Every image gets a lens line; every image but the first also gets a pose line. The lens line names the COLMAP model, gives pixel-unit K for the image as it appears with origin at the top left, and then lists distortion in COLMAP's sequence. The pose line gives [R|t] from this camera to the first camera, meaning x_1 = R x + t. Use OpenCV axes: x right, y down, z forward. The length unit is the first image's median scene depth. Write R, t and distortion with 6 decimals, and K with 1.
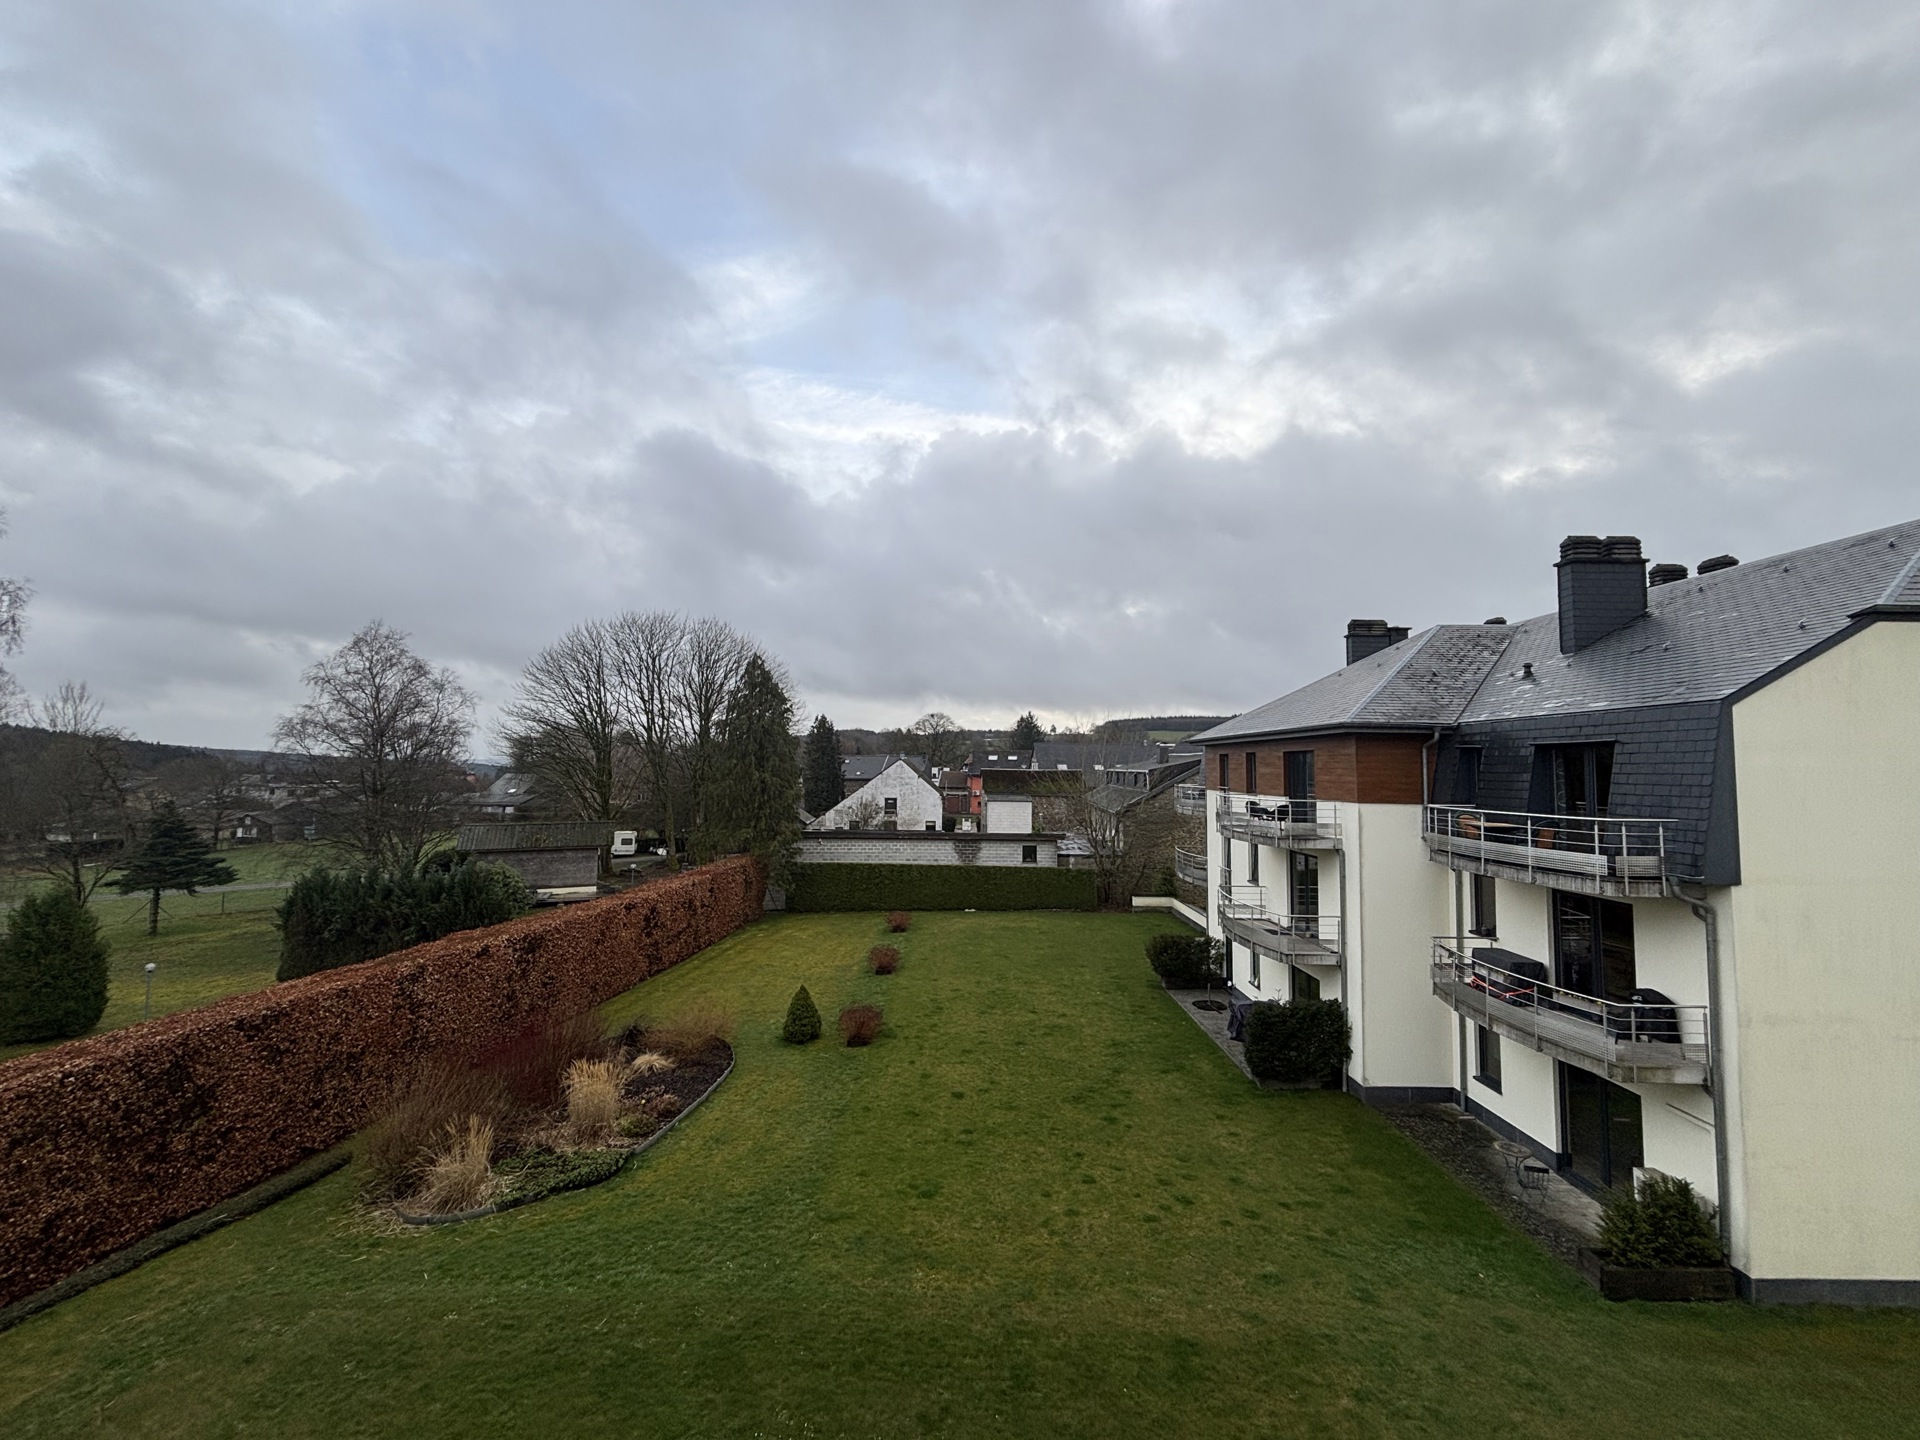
lens RADIAL K [[778.6, 0, 955.8], [0, 778.6, 720.2], [0, 0, 1]] dist [-0.009204, 0.004240]
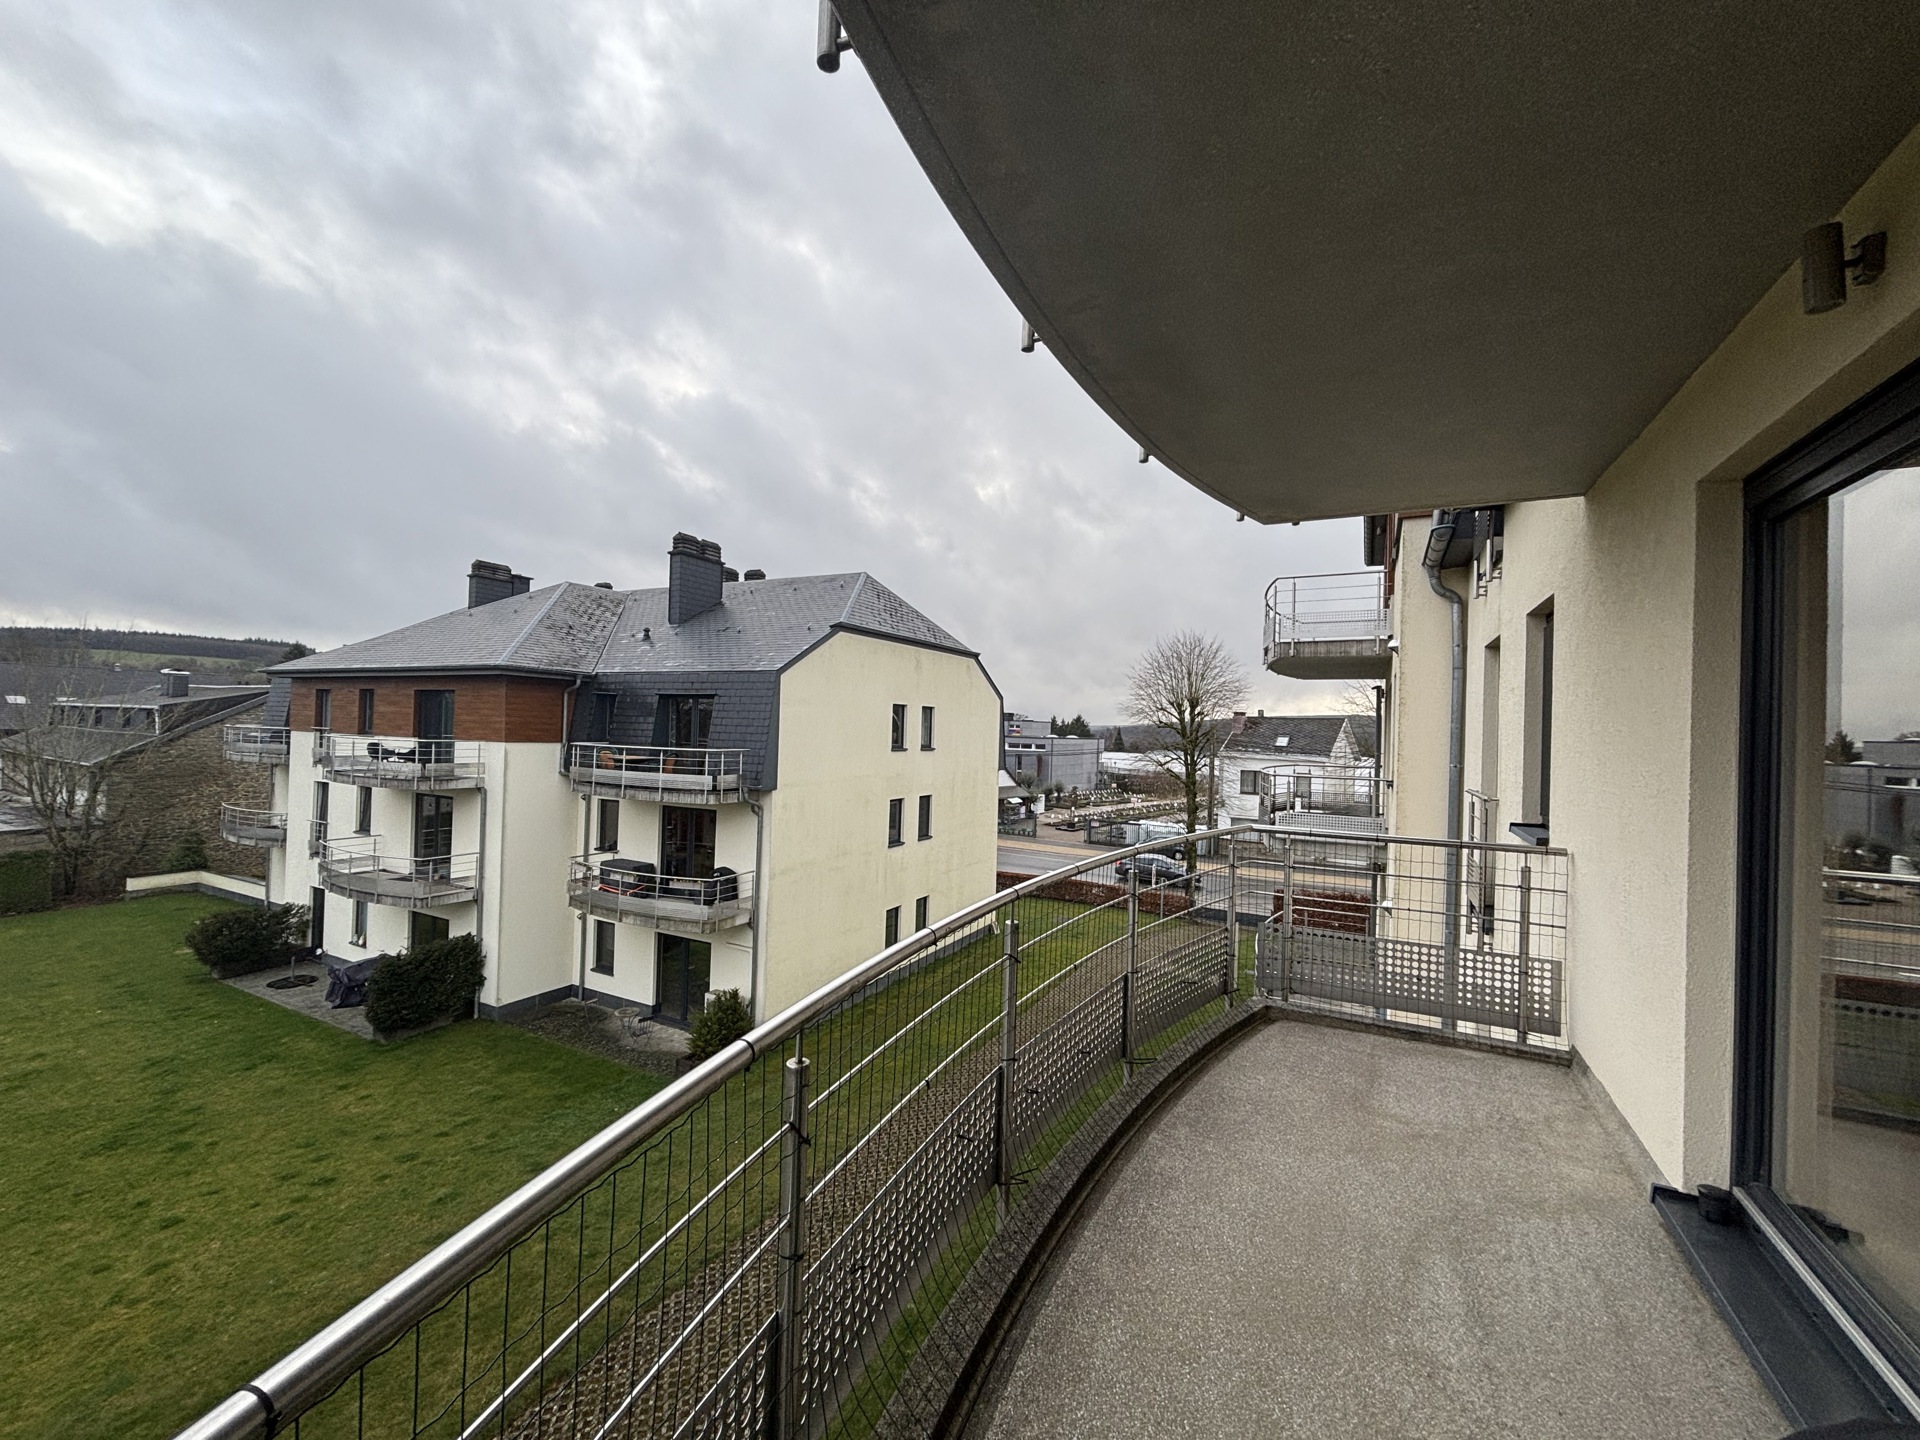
lens RADIAL K [[778.6, 0, 955.8], [0, 778.6, 720.2], [0, 0, 1]] dist [-0.009204, 0.004240]
pose [[0.460018, 0.014283, 0.887795, -0.133550], [-0.077728, 0.996680, 0.024241, 0.004505], [-0.884501, -0.080158, 0.459600, -0.016063]]
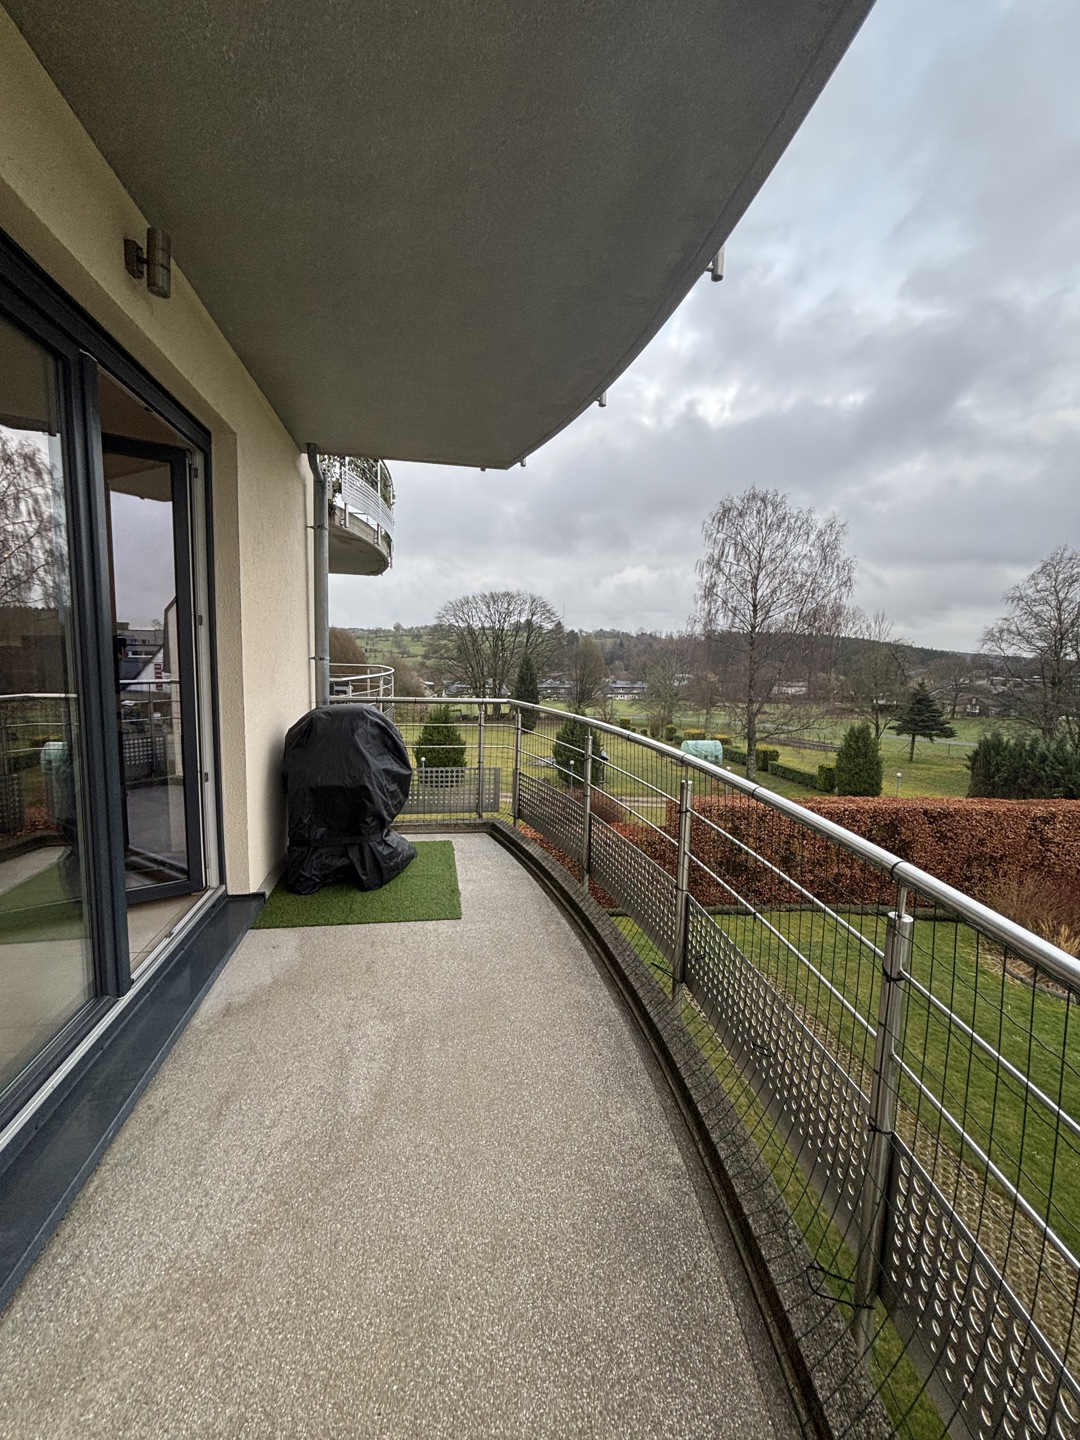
lens RADIAL K [[584.0, 0, 540.0], [0, 584.0, 720.0], [0, 0, 1]] dist [-0.009204, 0.004240]
pose [[0.179229, 0.116620, -0.976871, 0.111206], [0.031341, 0.991768, 0.124149, 0.012870], [0.983308, -0.052867, 0.174099, -0.017974]]
